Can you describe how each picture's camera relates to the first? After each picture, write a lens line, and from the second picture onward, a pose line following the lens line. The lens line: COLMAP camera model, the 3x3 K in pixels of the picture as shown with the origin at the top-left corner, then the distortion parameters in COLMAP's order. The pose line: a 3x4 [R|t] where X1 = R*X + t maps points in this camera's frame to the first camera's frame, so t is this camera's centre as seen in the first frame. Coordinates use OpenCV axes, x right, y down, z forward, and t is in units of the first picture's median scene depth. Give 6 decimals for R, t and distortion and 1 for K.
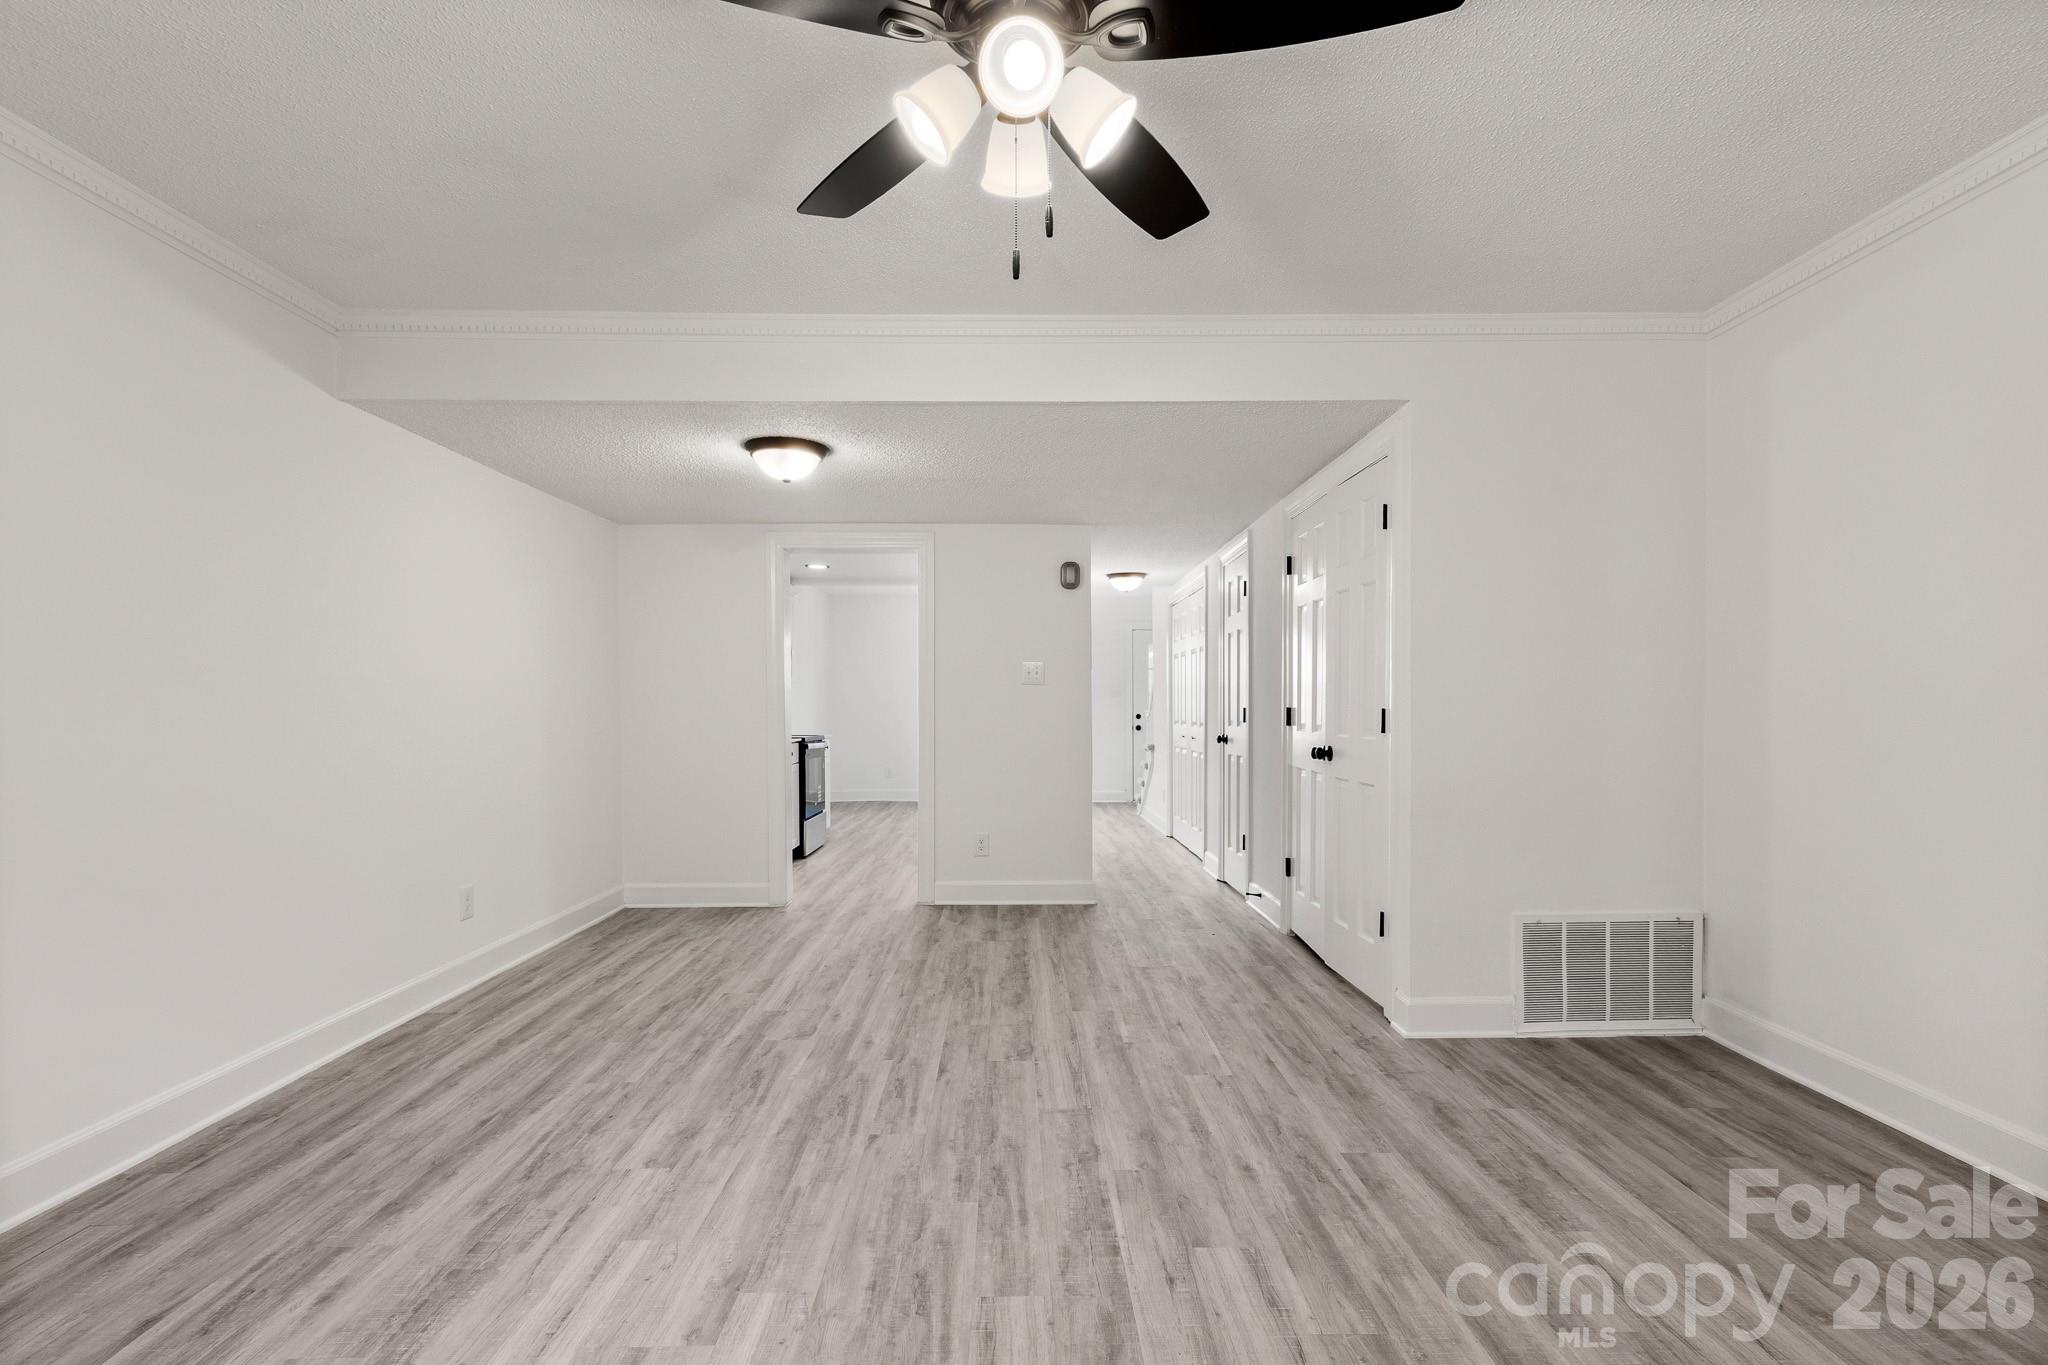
lens RADIAL K [[962.1, 0, 1019.1], [0, 962.1, 705.2], [0, 0, 1]] dist [0.002200, 0.000588]
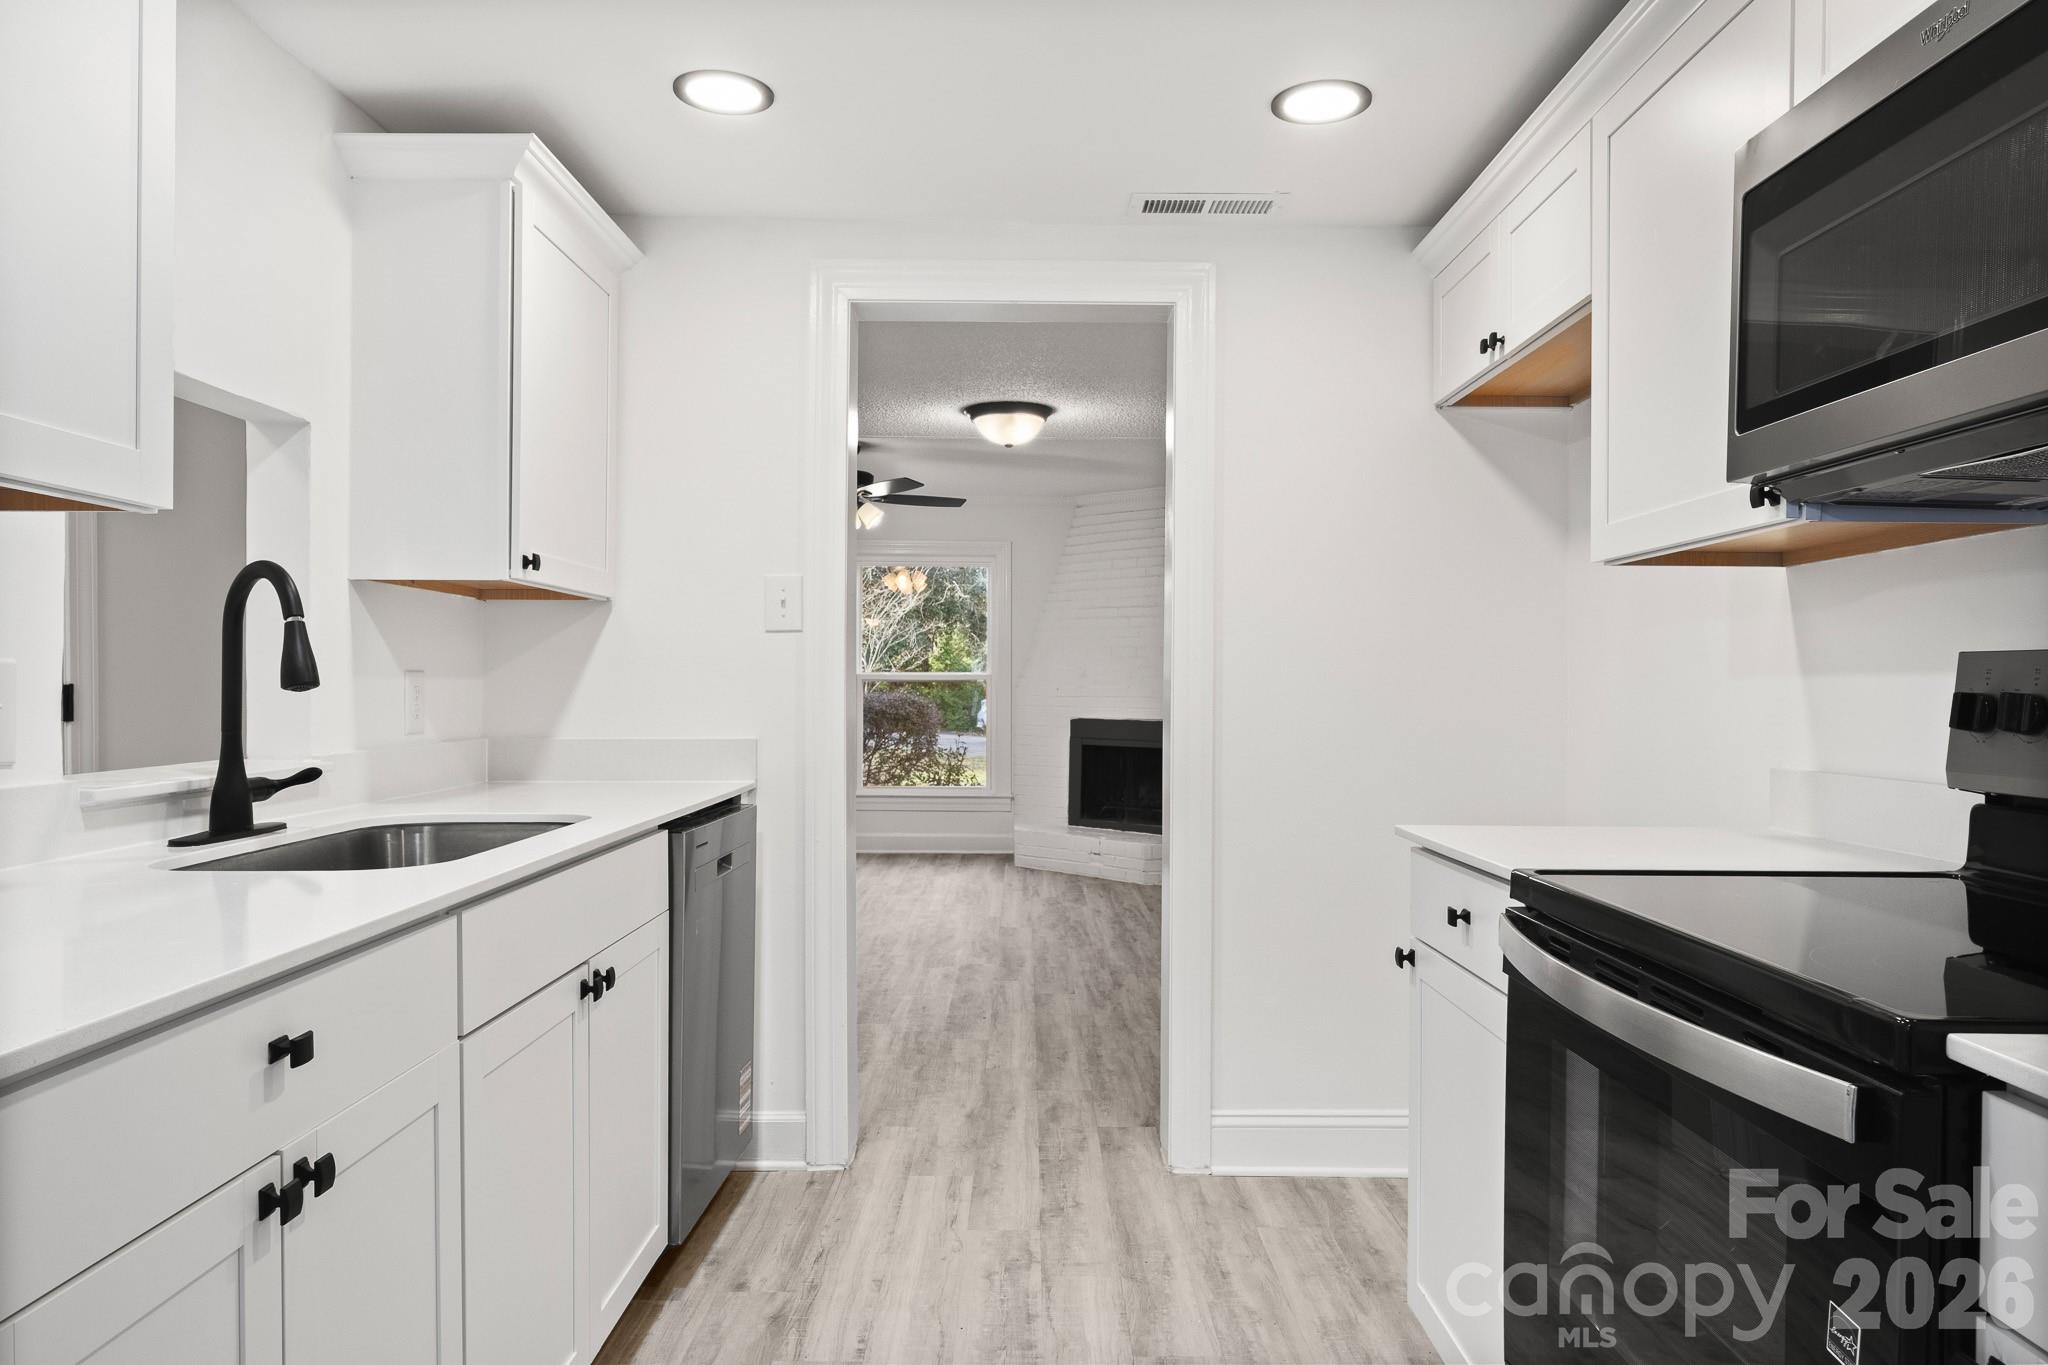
lens RADIAL K [[1357.6, 0, 1024.0], [0, 1357.6, 682.5], [0, 0, 1]] dist [0.001332, 0.000896]
pose [[-0.999972, -0.002305, 0.007152, -0.306237], [-0.002350, 0.999977, -0.006302, 0.006936], [-0.007137, -0.006319, -0.999955, 2.673759]]
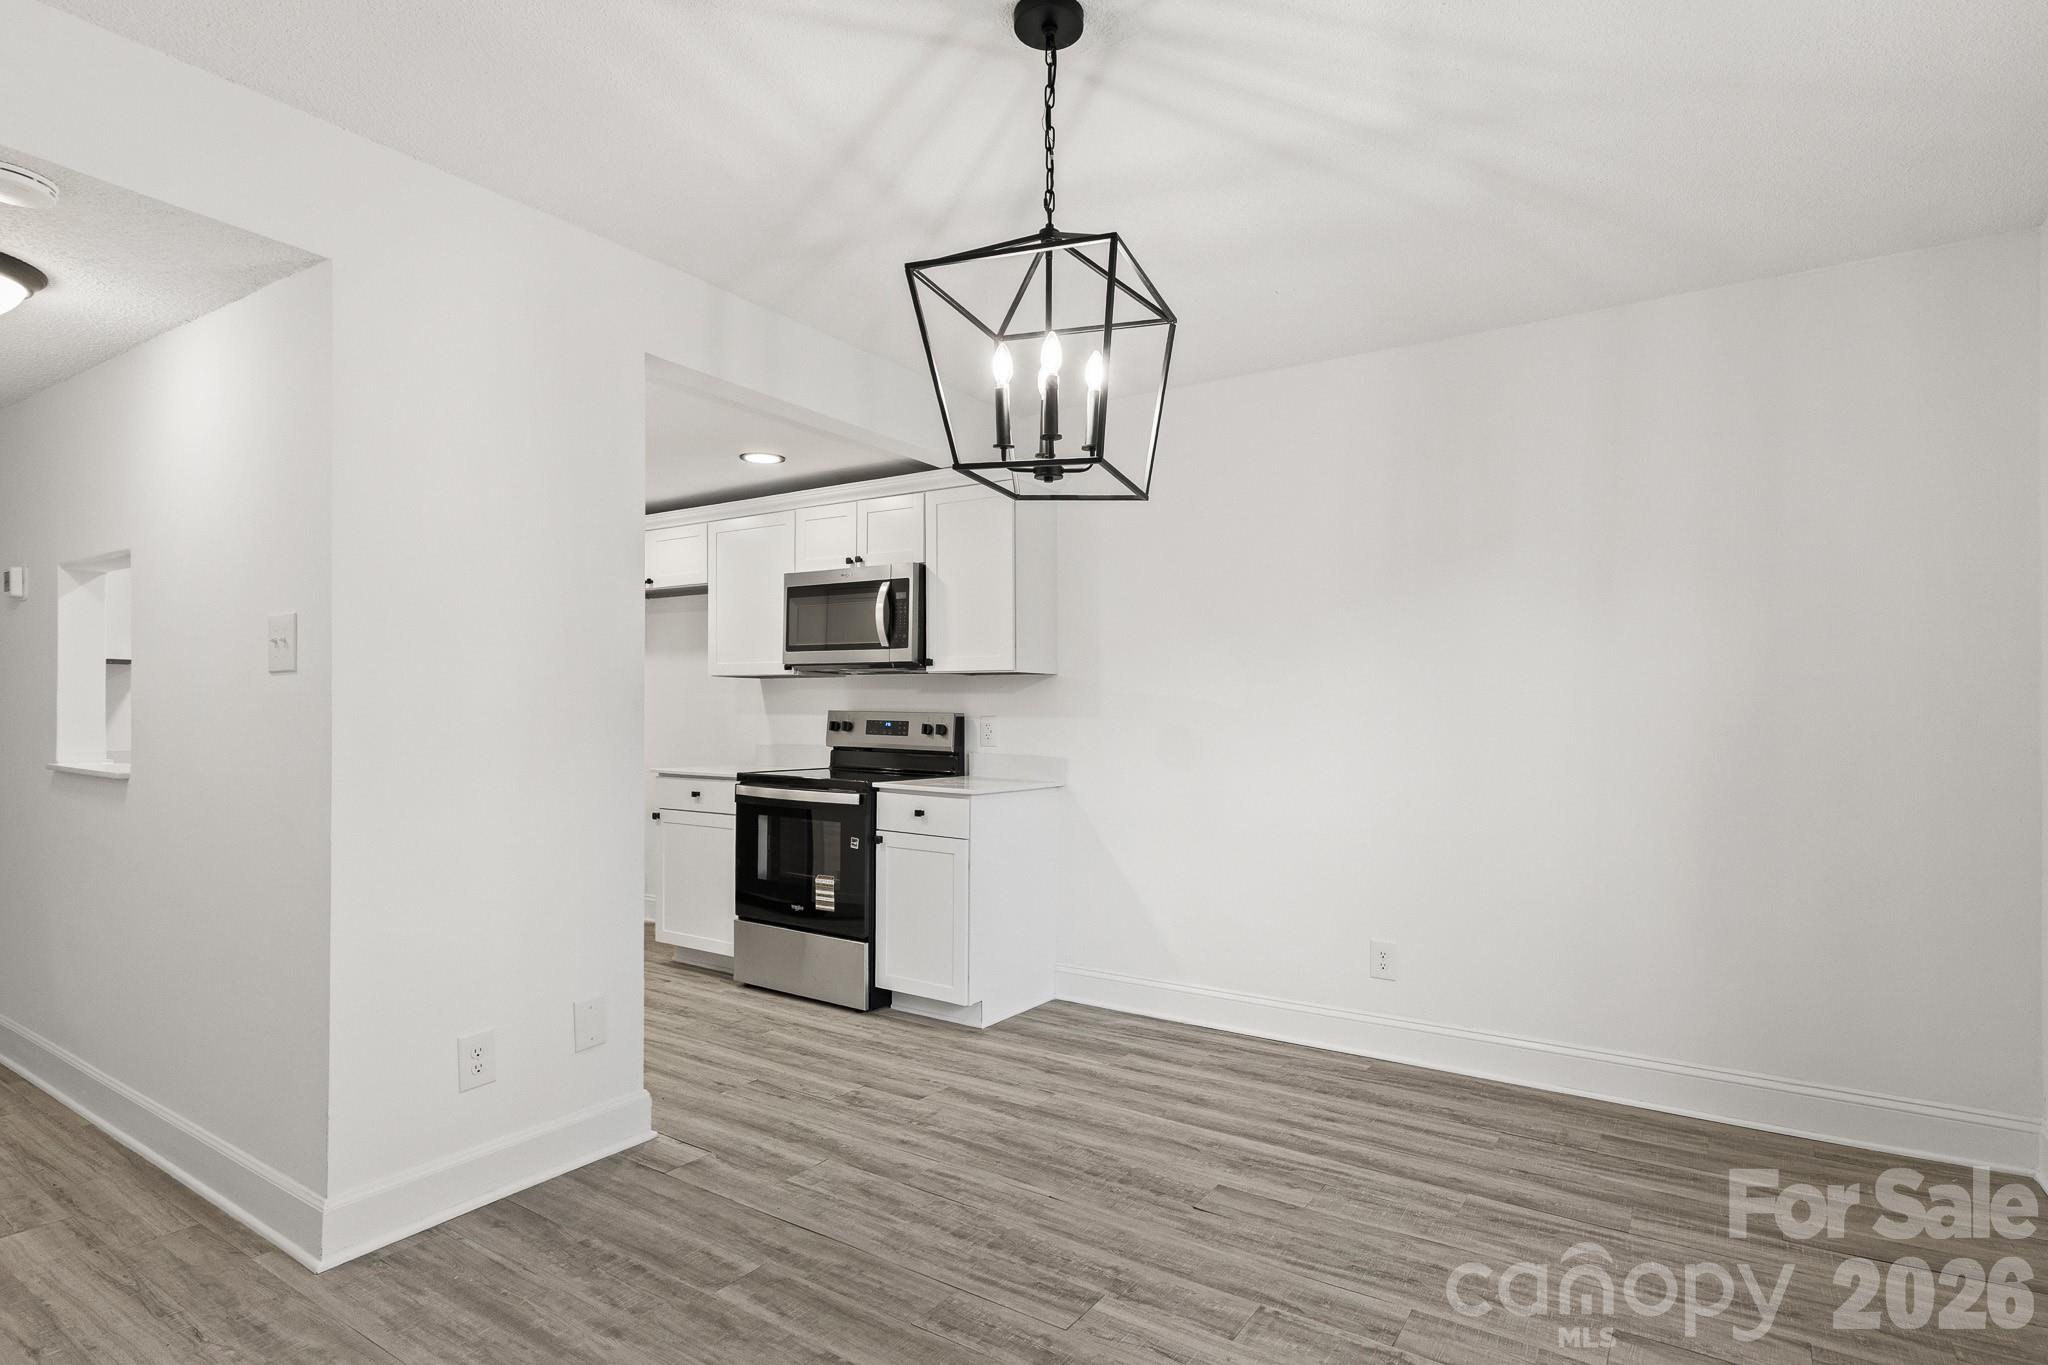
lens RADIAL K [[1057.4, 0, 1043.6], [0, 1057.4, 730.1], [0, 0, 1]] dist [0.003479, -0.001088]
pose [[-0.553610, 0.011946, -0.832690, 0.428618], [-0.006797, 0.999799, 0.018862, -0.010661], [0.832748, 0.016102, -0.553418, 3.247852]]
